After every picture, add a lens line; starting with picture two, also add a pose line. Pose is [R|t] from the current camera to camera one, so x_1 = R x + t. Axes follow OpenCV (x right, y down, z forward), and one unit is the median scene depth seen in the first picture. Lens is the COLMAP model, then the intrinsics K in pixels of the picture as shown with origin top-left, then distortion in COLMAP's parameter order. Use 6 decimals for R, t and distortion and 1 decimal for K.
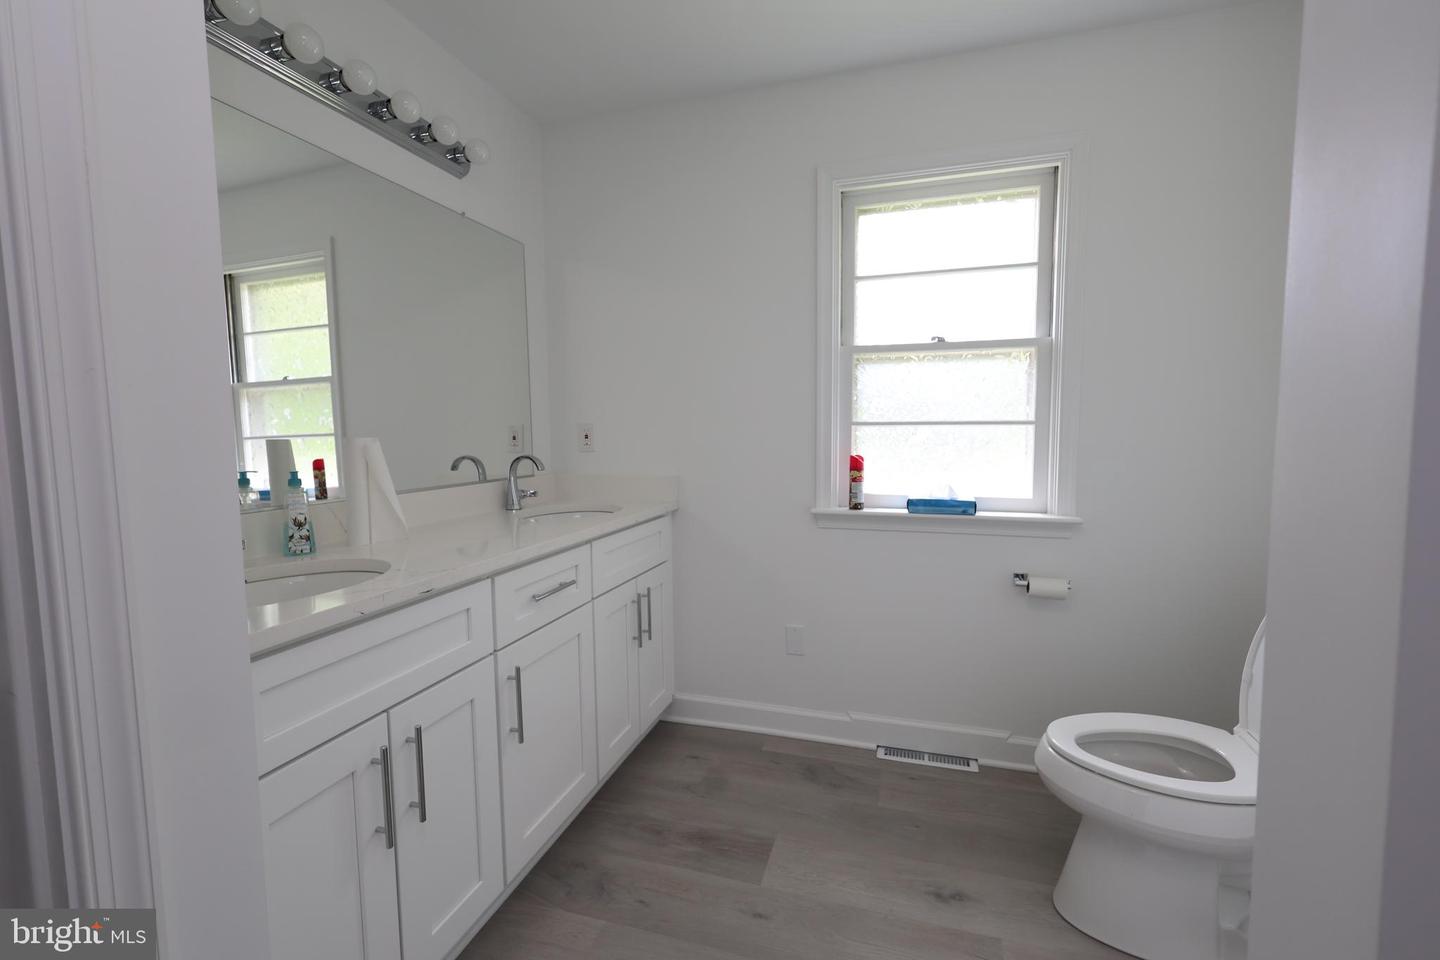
lens RADIAL K [[626.4, 0, 720.1], [0, 626.4, 477.9], [0, 0, 1]] dist [0.000209, -0.000521]
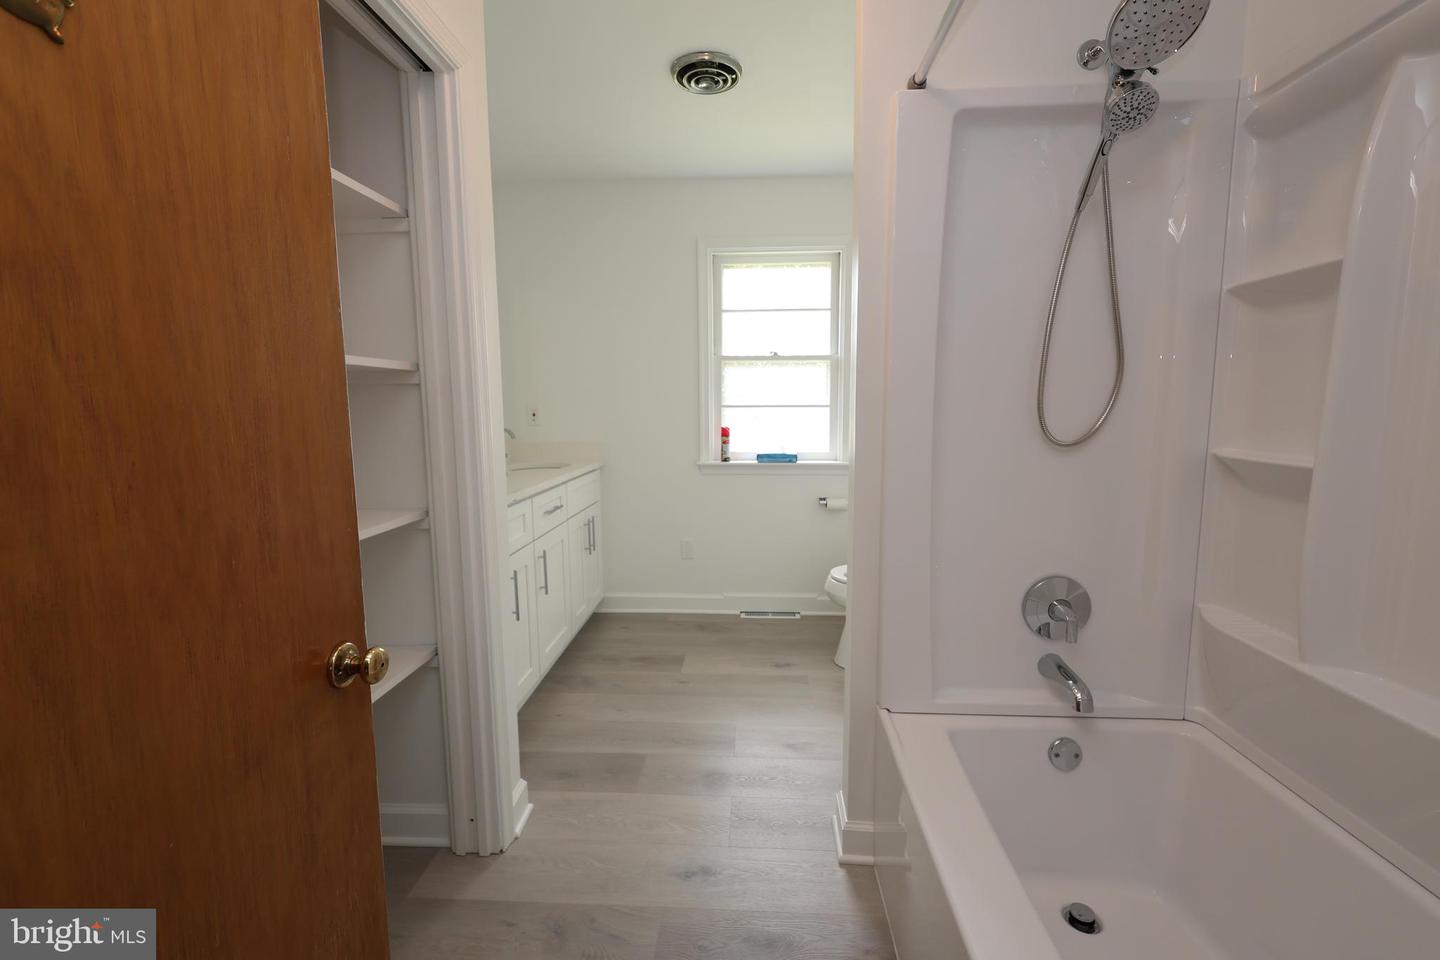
lens RADIAL K [[626.4, 0, 720.0], [0, 626.4, 483.2], [0, 0, 1]] dist [0.000209, -0.000521]
pose [[0.970936, -0.029000, 0.237576, -0.172290], [0.017200, 0.998520, 0.051592, 0.023561], [-0.238720, -0.046006, 0.969998, -0.525923]]
